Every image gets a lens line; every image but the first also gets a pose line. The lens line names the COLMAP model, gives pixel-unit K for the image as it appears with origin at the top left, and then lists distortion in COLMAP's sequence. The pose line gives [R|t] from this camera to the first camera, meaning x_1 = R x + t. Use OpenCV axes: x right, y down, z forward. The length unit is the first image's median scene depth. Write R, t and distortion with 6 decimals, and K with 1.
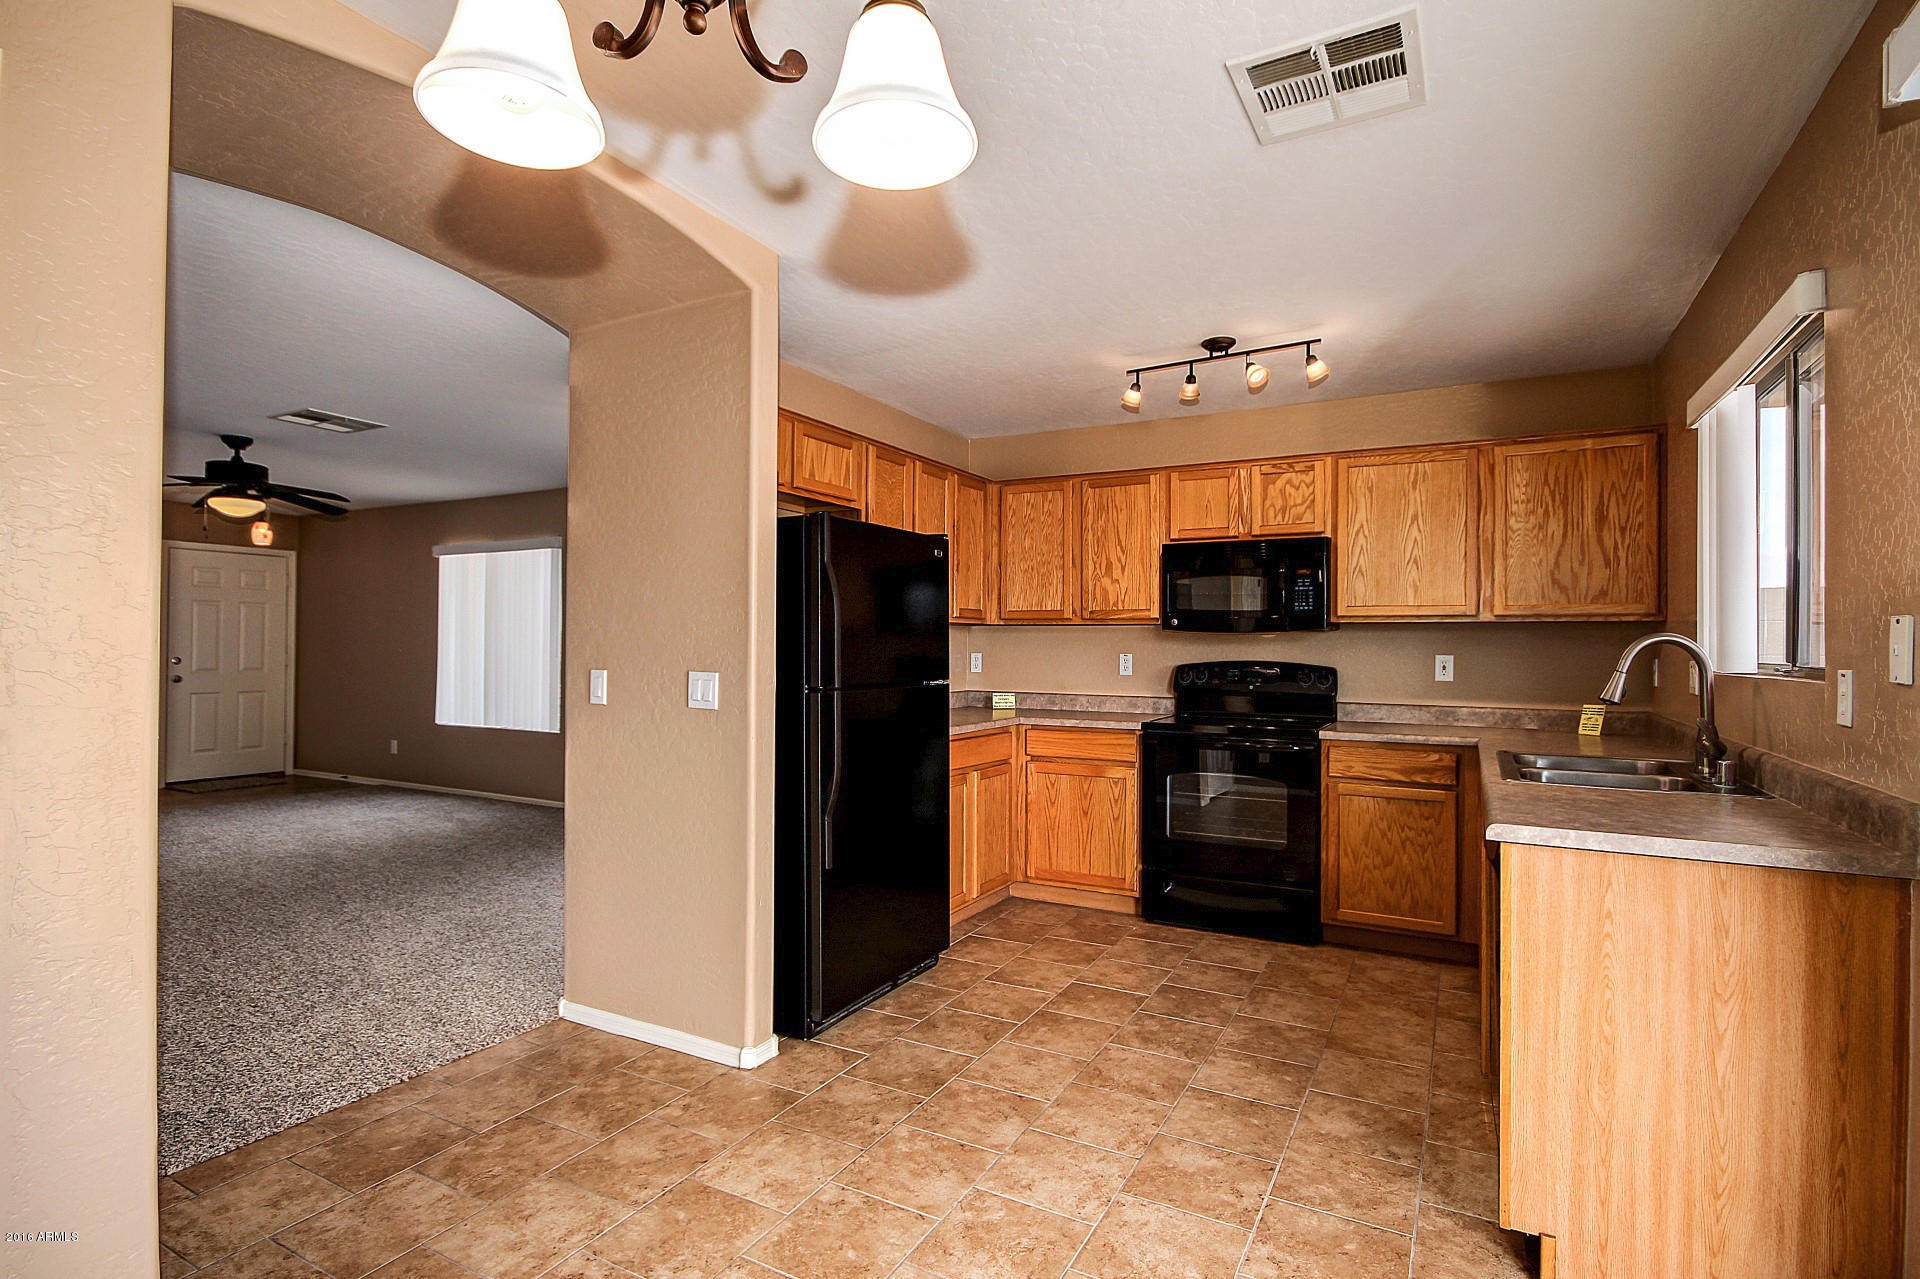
lens RADIAL K [[930.6, 0, 960.0], [0, 930.6, 639.5], [0, 0, 1]] dist [0.028023, -0.018789]
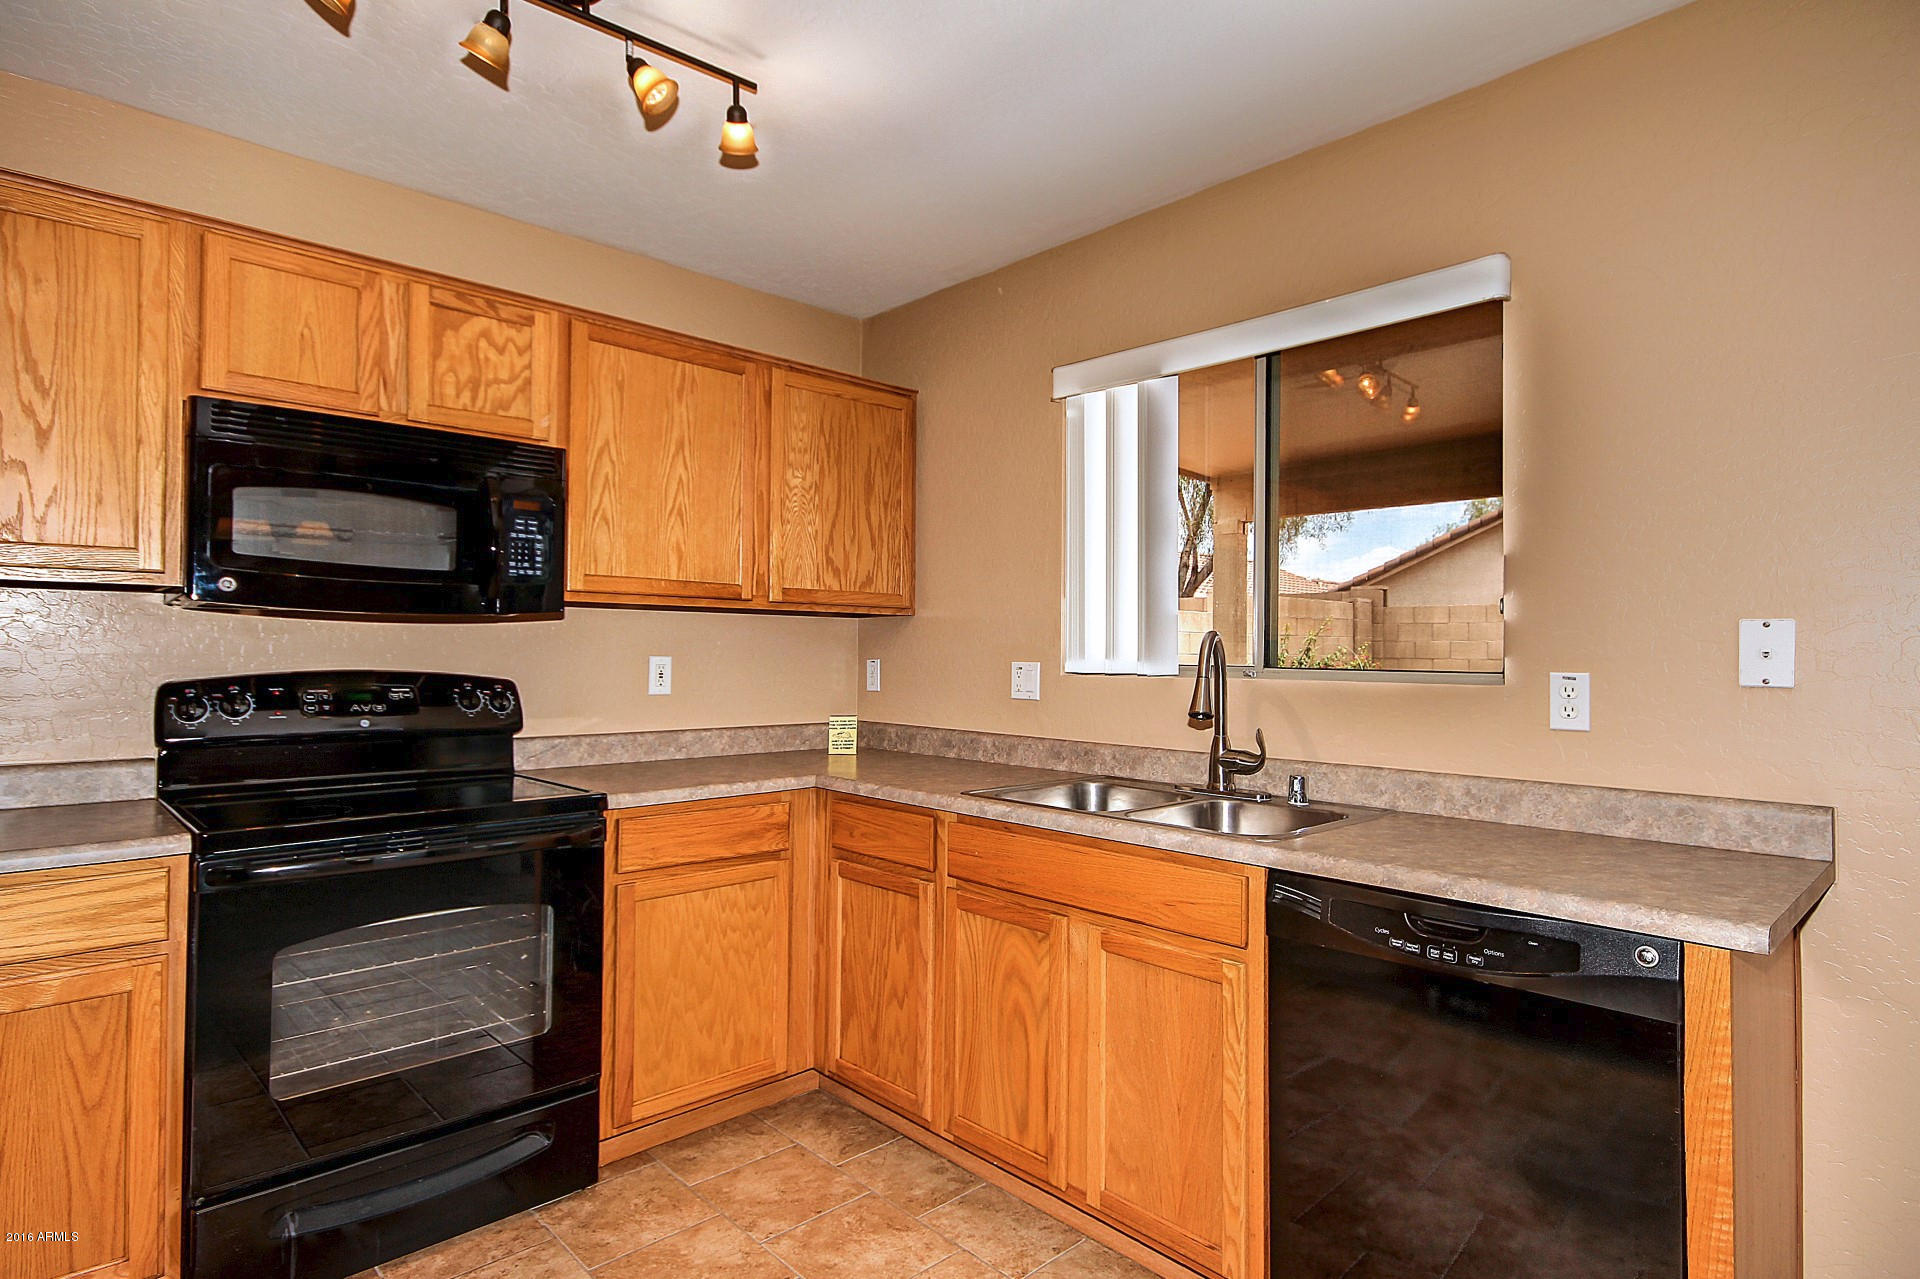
lens RADIAL K [[1002.3, 0, 960.0], [0, 1002.3, 639.5], [0, 0, 1]] dist [0.003442, -0.000438]
pose [[0.316728, 0.008142, 0.948482, -0.120296], [-0.013190, 0.999904, -0.004179, 0.005229], [-0.948425, -0.011187, 0.316805, 0.639691]]
